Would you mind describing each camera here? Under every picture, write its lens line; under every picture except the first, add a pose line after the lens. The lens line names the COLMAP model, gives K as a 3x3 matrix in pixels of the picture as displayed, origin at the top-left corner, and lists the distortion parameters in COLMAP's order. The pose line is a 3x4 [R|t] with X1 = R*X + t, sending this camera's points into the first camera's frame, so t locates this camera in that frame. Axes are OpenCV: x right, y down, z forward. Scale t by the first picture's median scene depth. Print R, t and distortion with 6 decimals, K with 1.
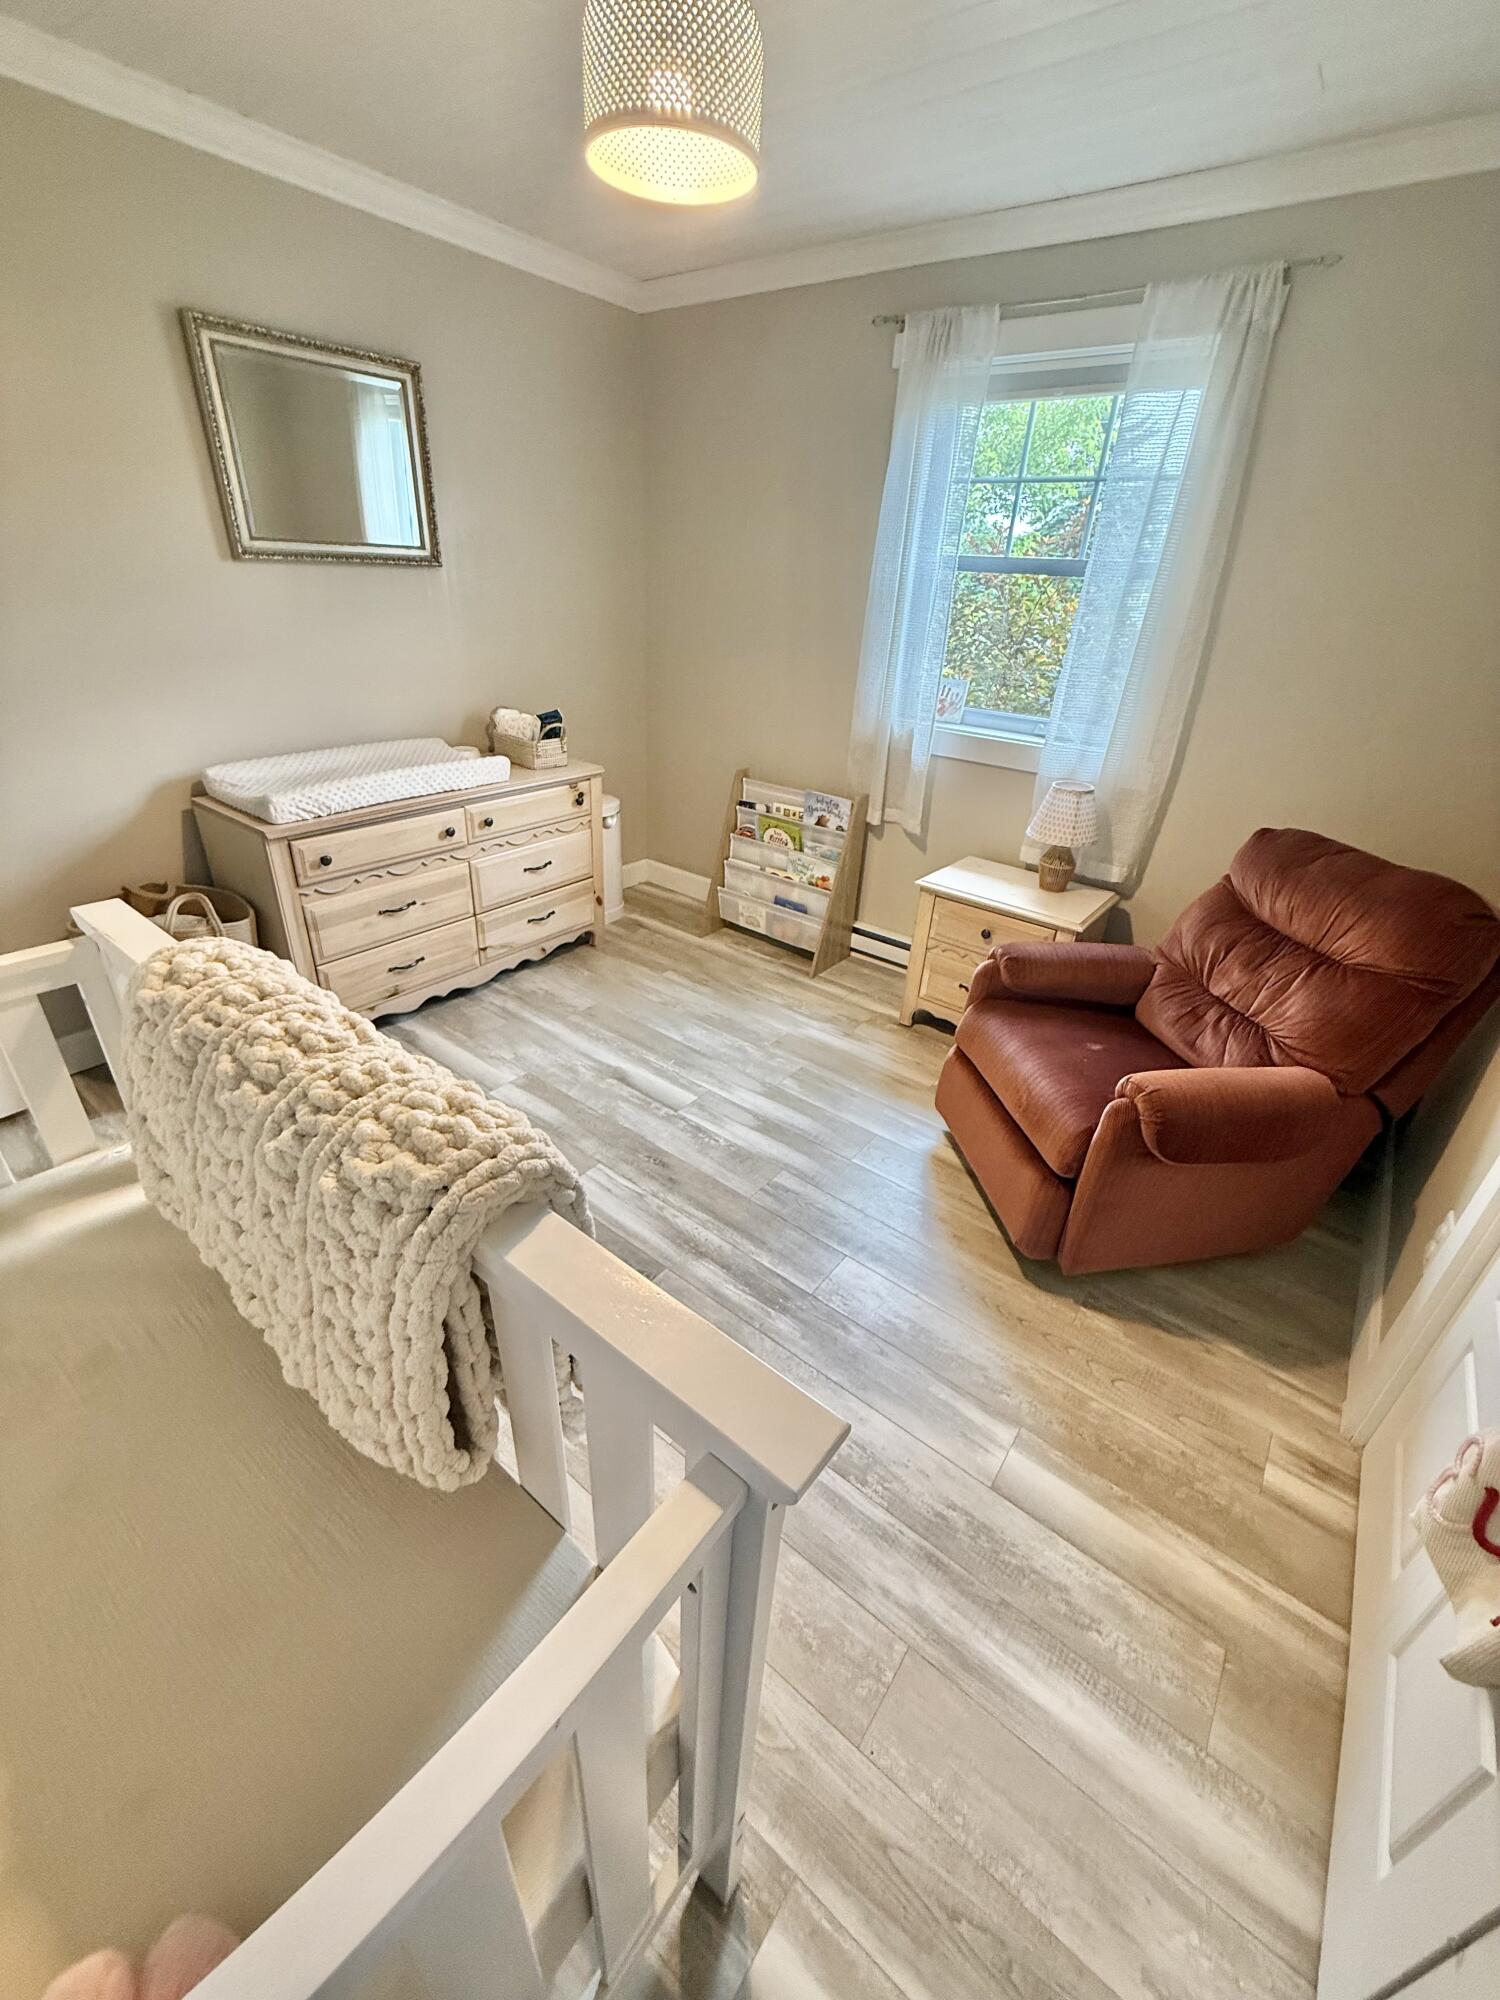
lens RADIAL K [[795.9, 0, 751.4], [0, 795.9, 998.5], [0, 0, 1]] dist [-0.003397, 0.000387]
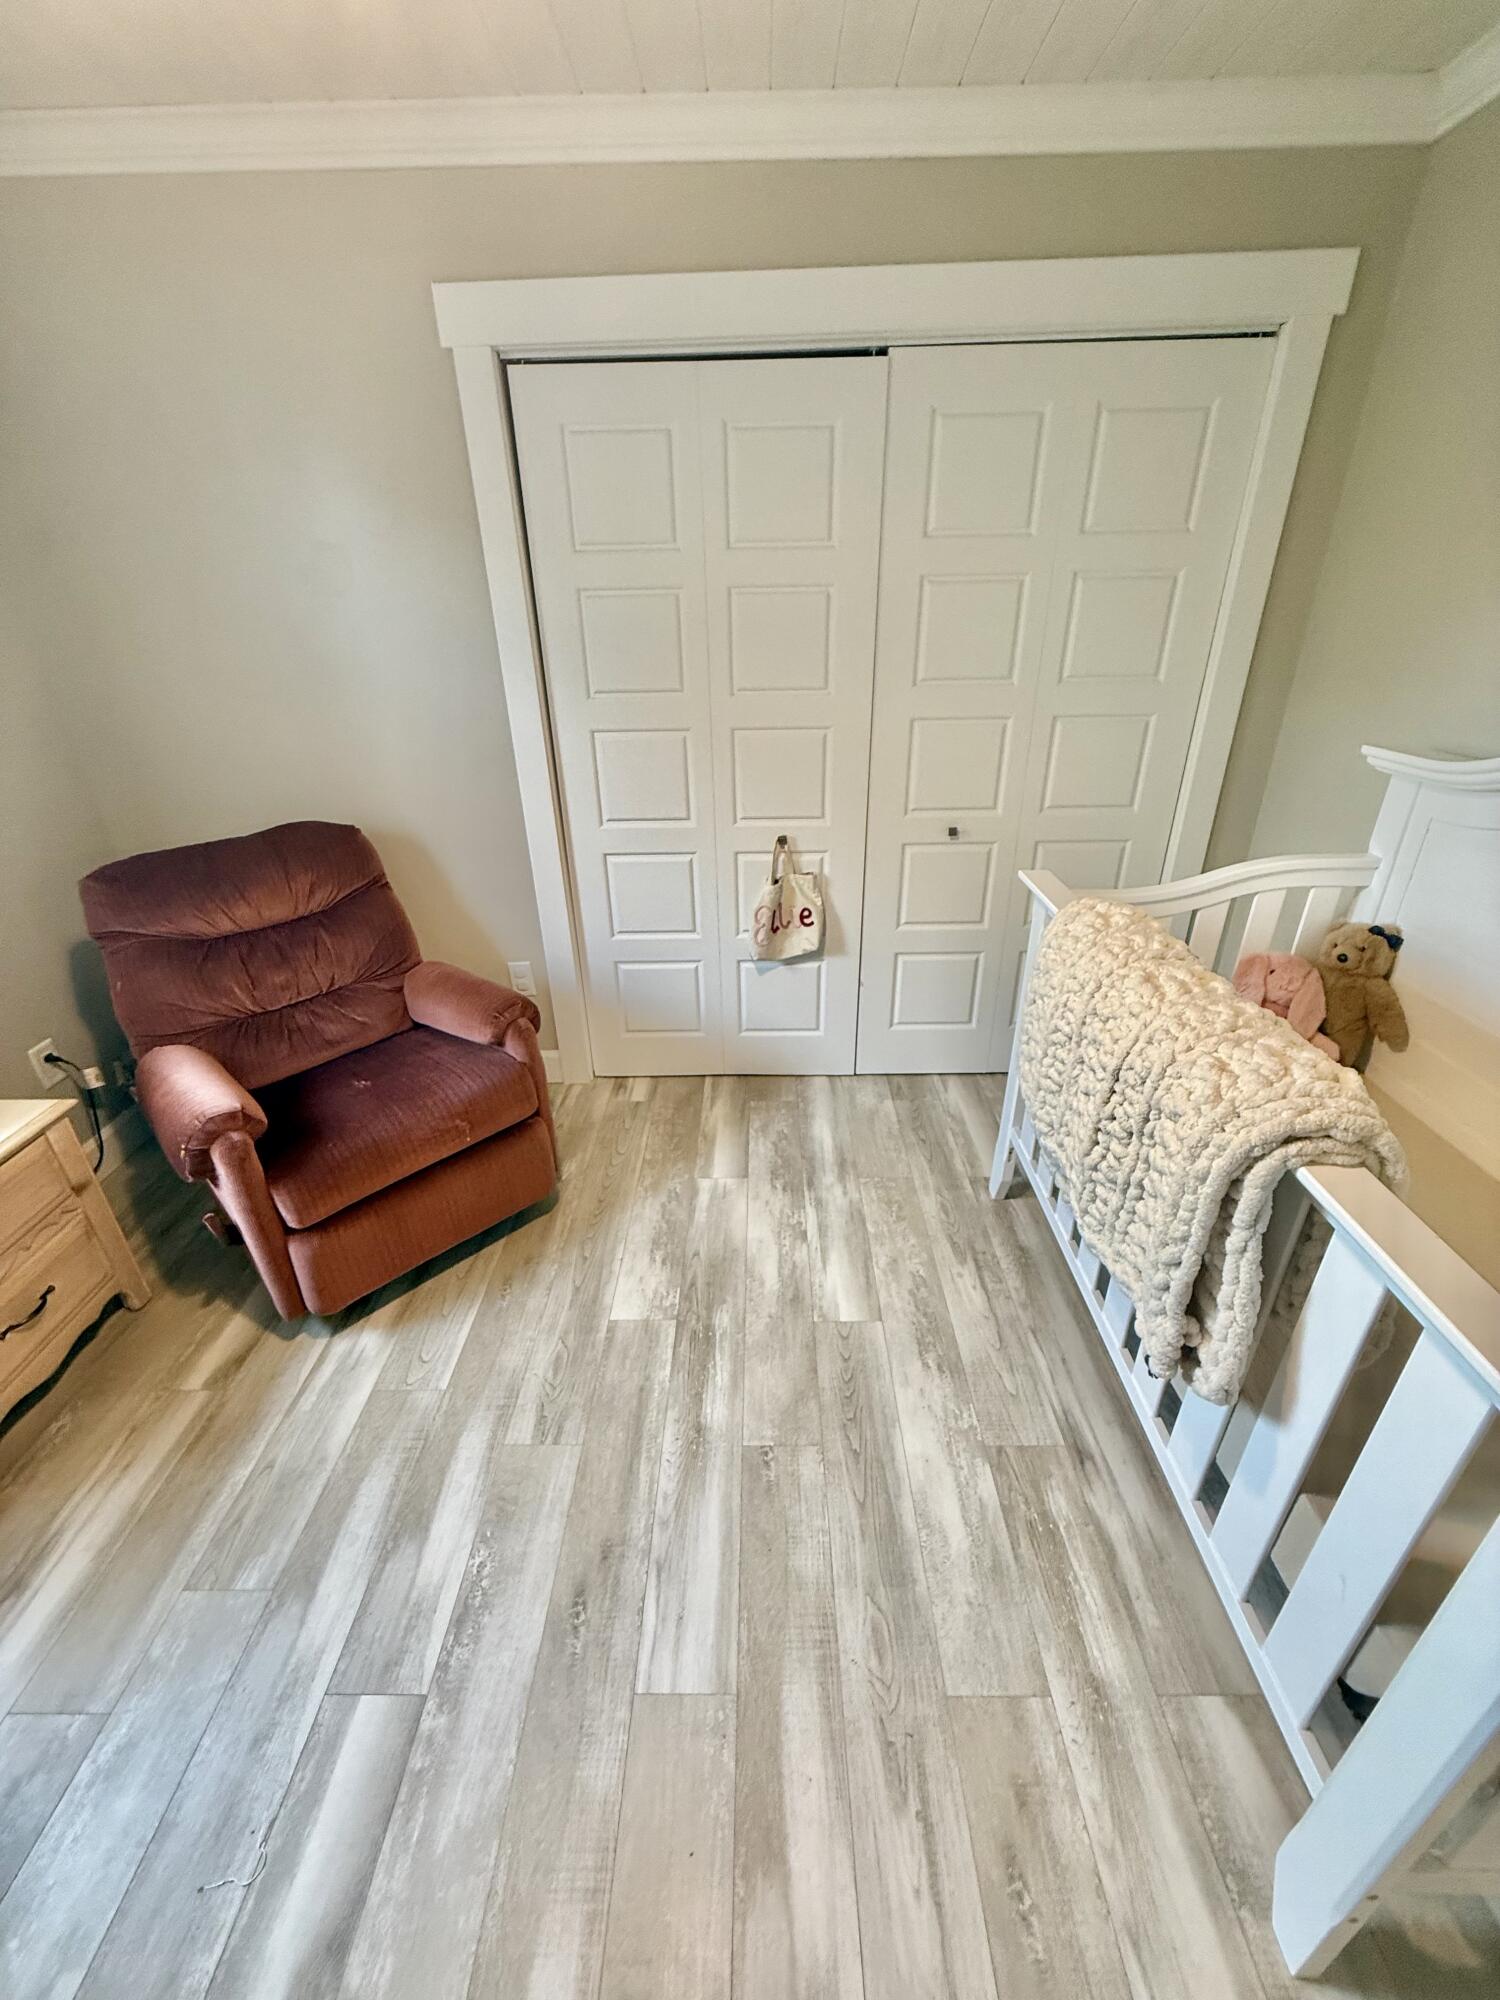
lens RADIAL K [[795.9, 0, 751.4], [0, 795.9, 998.5], [0, 0, 1]] dist [-0.003397, 0.000387]
pose [[-0.602619, -0.393546, 0.694242, -0.538583], [0.363945, 0.638680, 0.677962, -0.550786], [-0.710207, 0.661219, -0.241652, 0.947565]]
